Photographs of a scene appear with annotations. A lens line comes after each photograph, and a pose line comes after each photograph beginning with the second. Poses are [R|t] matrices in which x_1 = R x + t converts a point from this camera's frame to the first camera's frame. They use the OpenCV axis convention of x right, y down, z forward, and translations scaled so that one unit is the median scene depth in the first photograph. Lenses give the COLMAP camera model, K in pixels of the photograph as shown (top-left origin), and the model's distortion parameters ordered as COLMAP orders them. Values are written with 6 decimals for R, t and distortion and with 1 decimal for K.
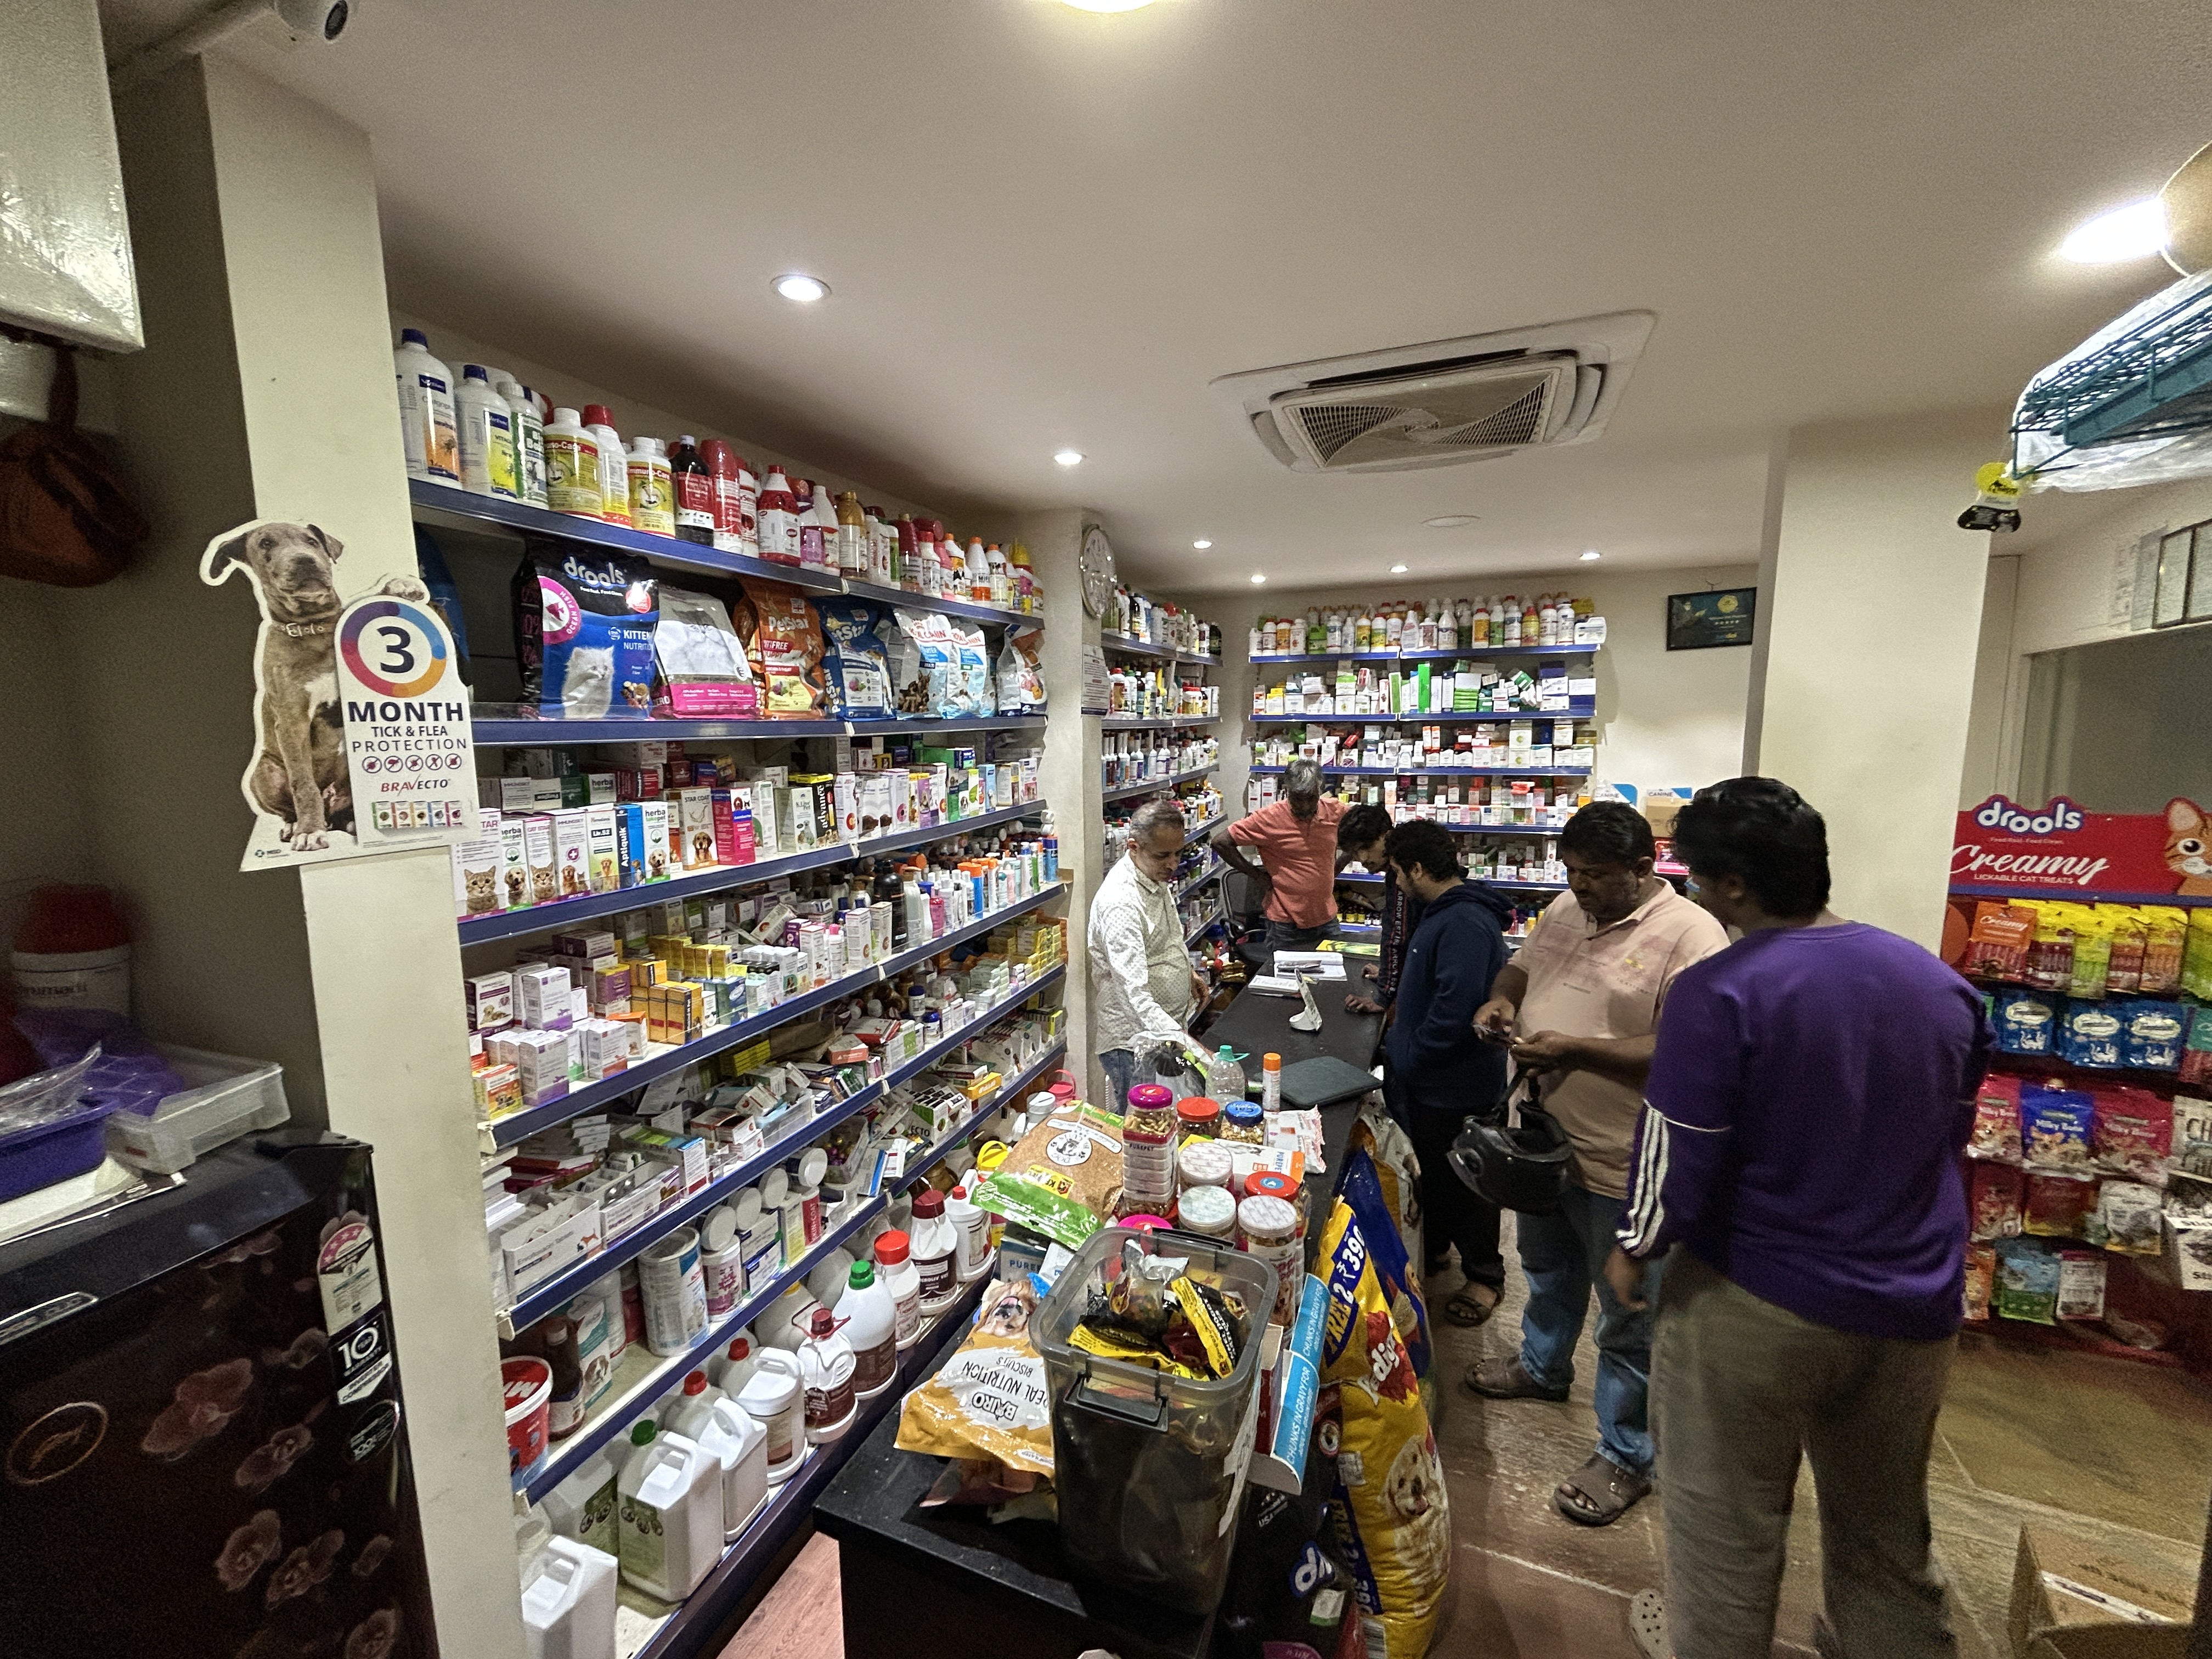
lens RADIAL K [[896.3, 0, 1099.6], [0, 896.3, 827.9], [0, 0, 1]] dist [-0.002122, 0.003755]
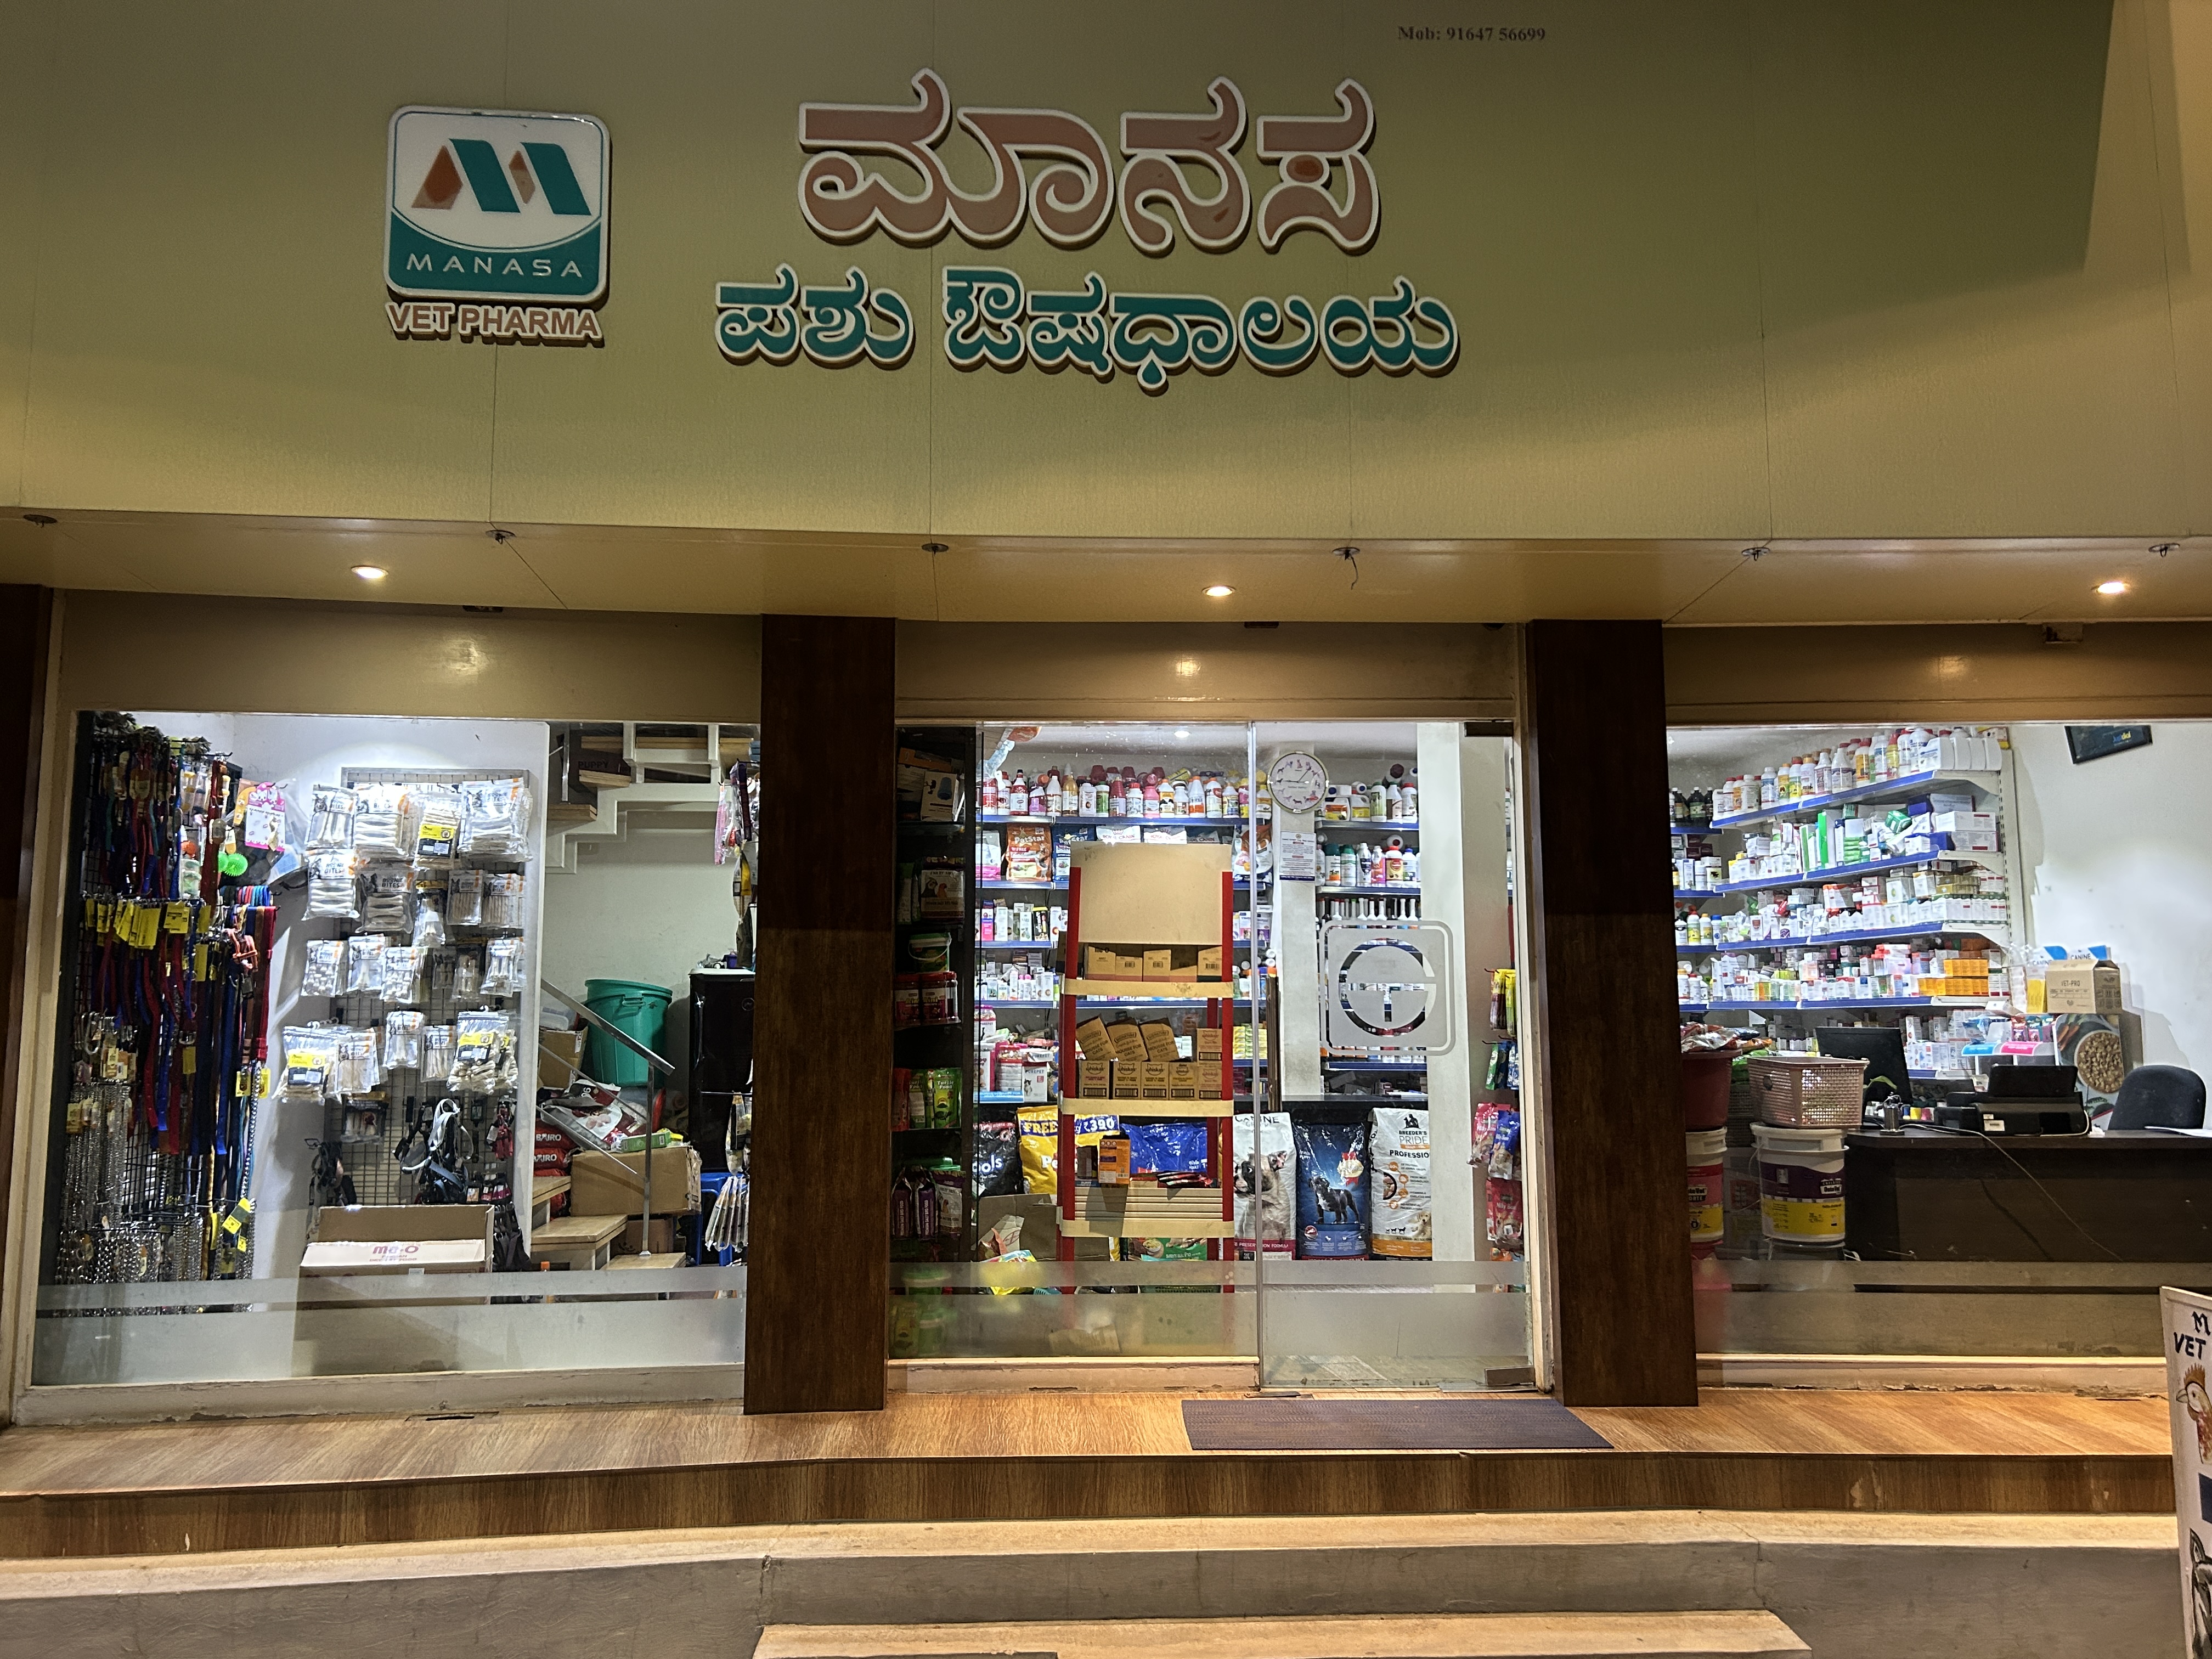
lens RADIAL K [[1642.5, 0, 1058.1], [0, 1642.5, 828.5], [0, 0, 1]] dist [0.077790, -0.078049]
pose [[0.484724, -0.088495, -0.870179, 3.419537], [-0.114179, 0.979954, -0.163260, 0.426894], [0.867183, 0.178492, 0.464903, -0.890546]]
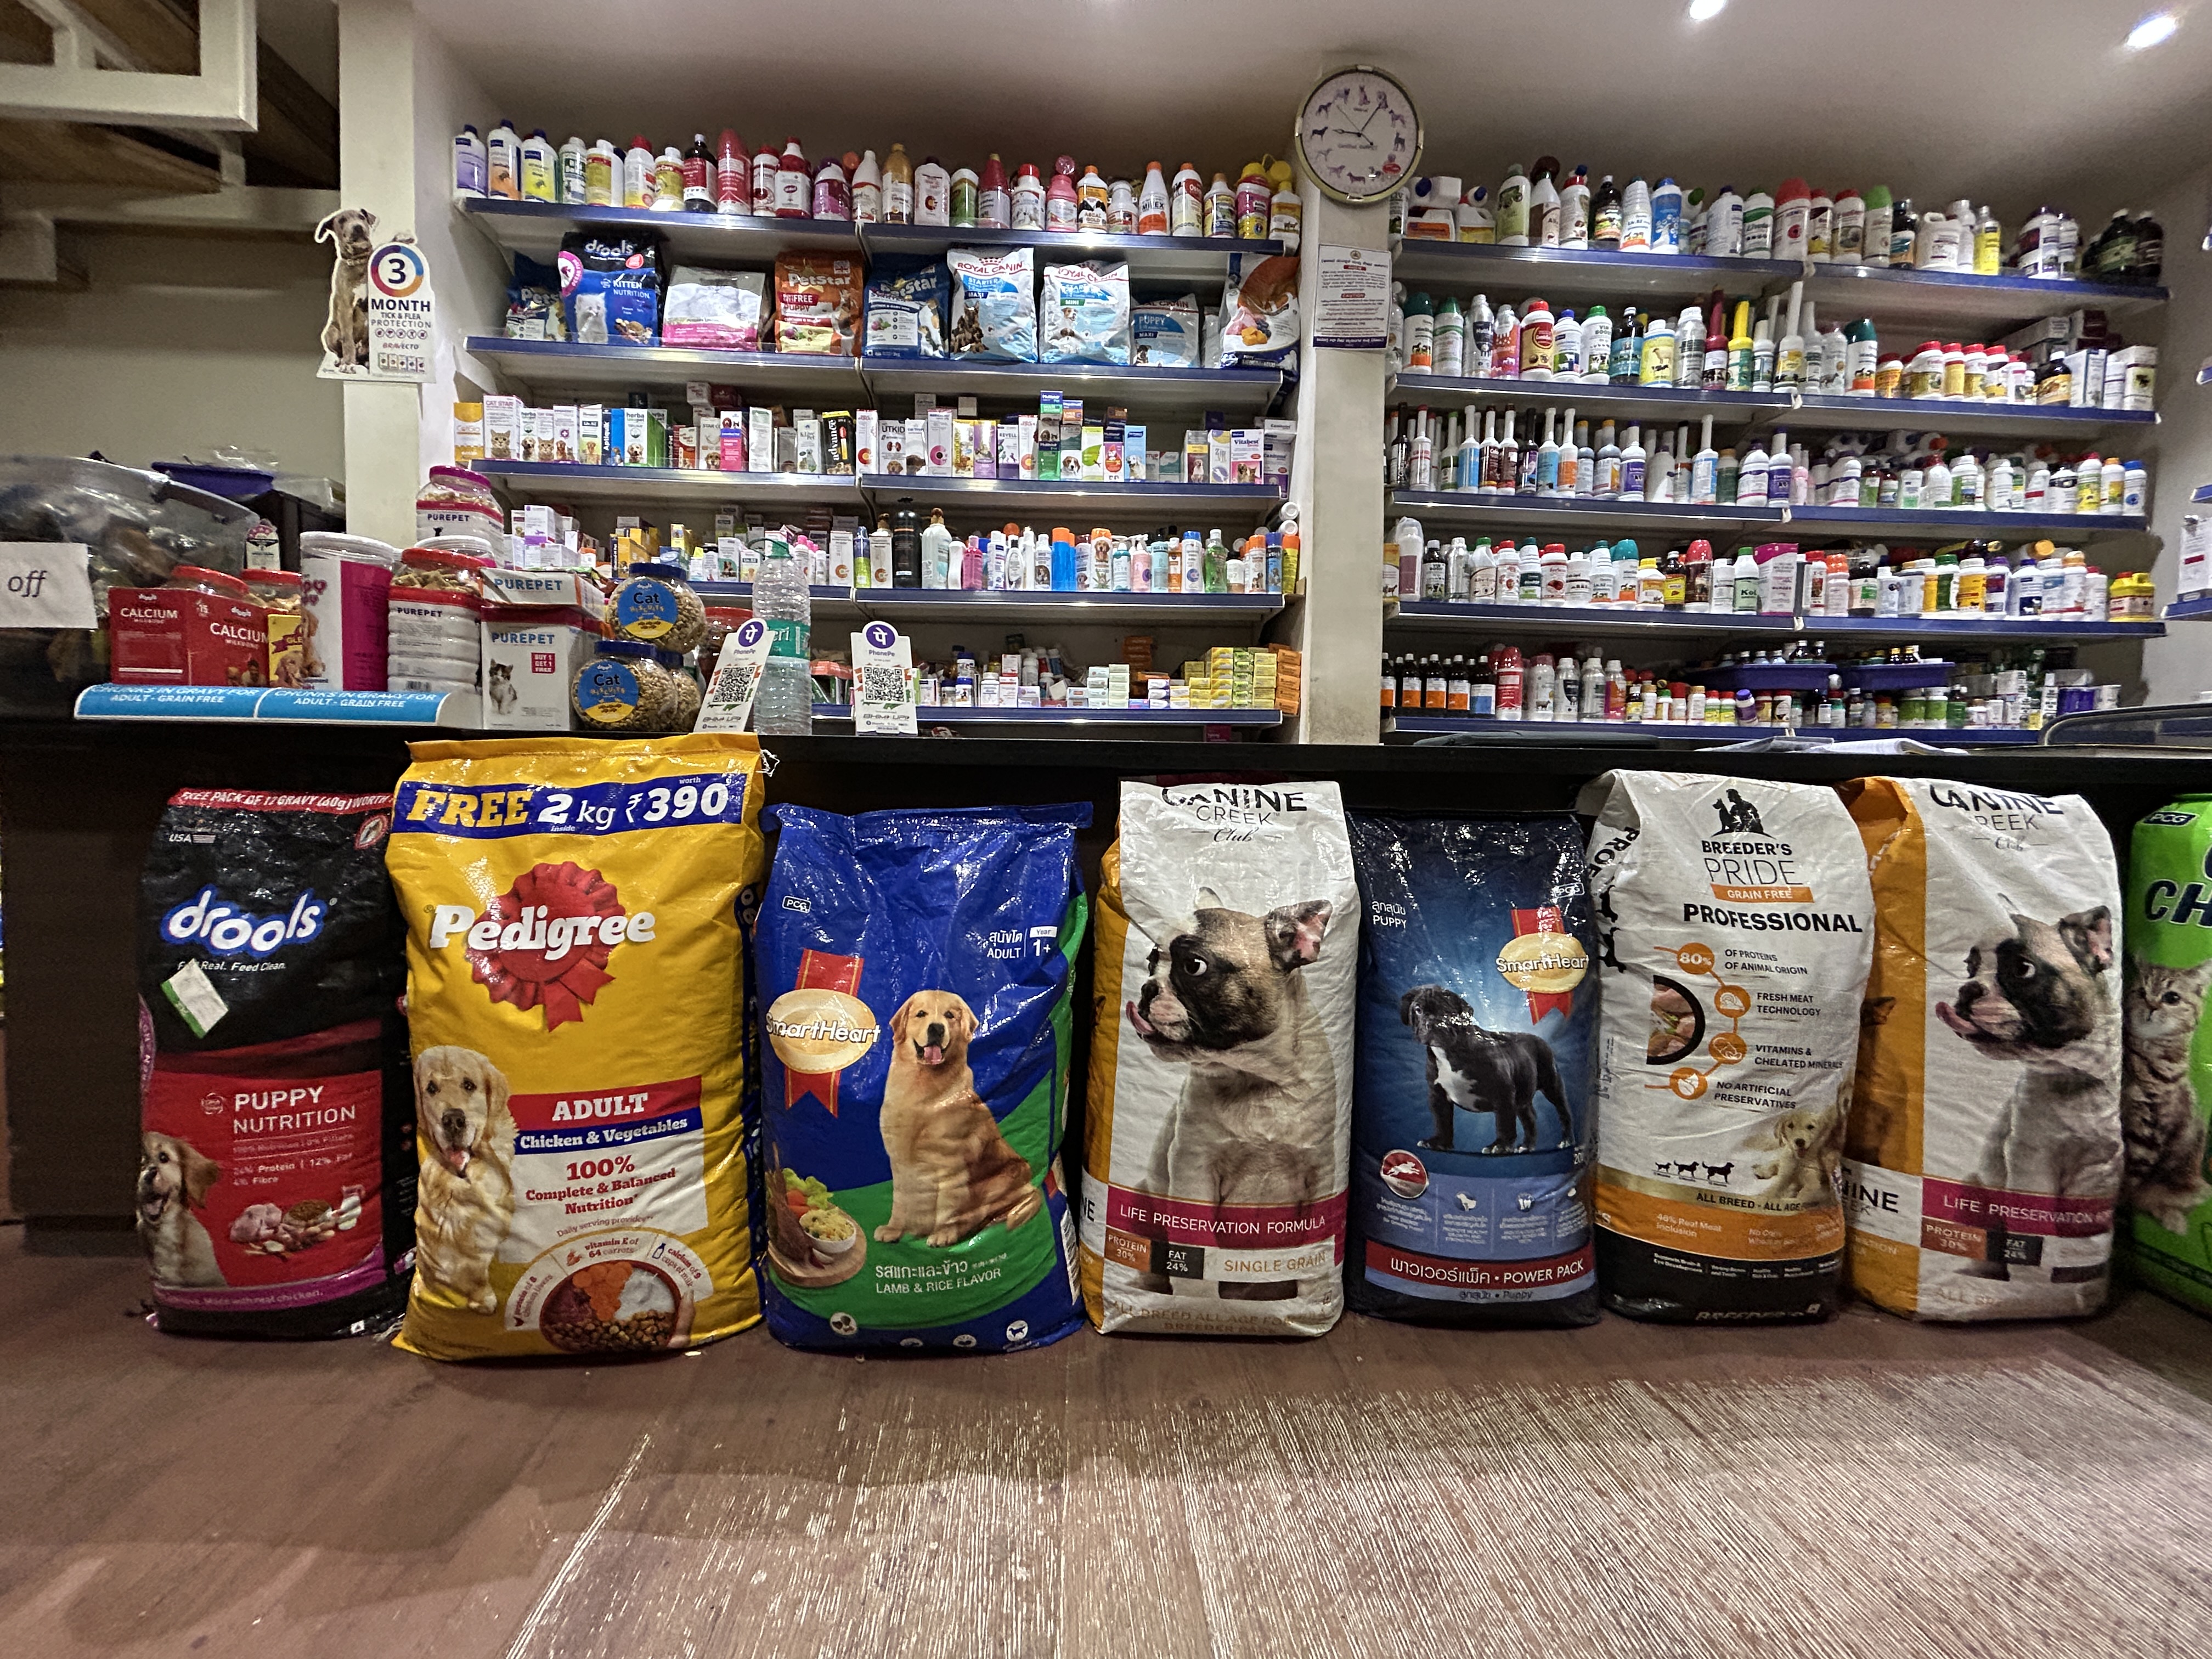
lens RADIAL K [[896.3, 0, 1099.6], [0, 896.3, 827.9], [0, 0, 1]] dist [-0.002122, 0.003755]
pose [[0.424852, 0.049876, -0.903888, 0.918307], [-0.130328, 0.991449, -0.006550, 0.447757], [0.895832, 0.120585, 0.427719, 0.959312]]
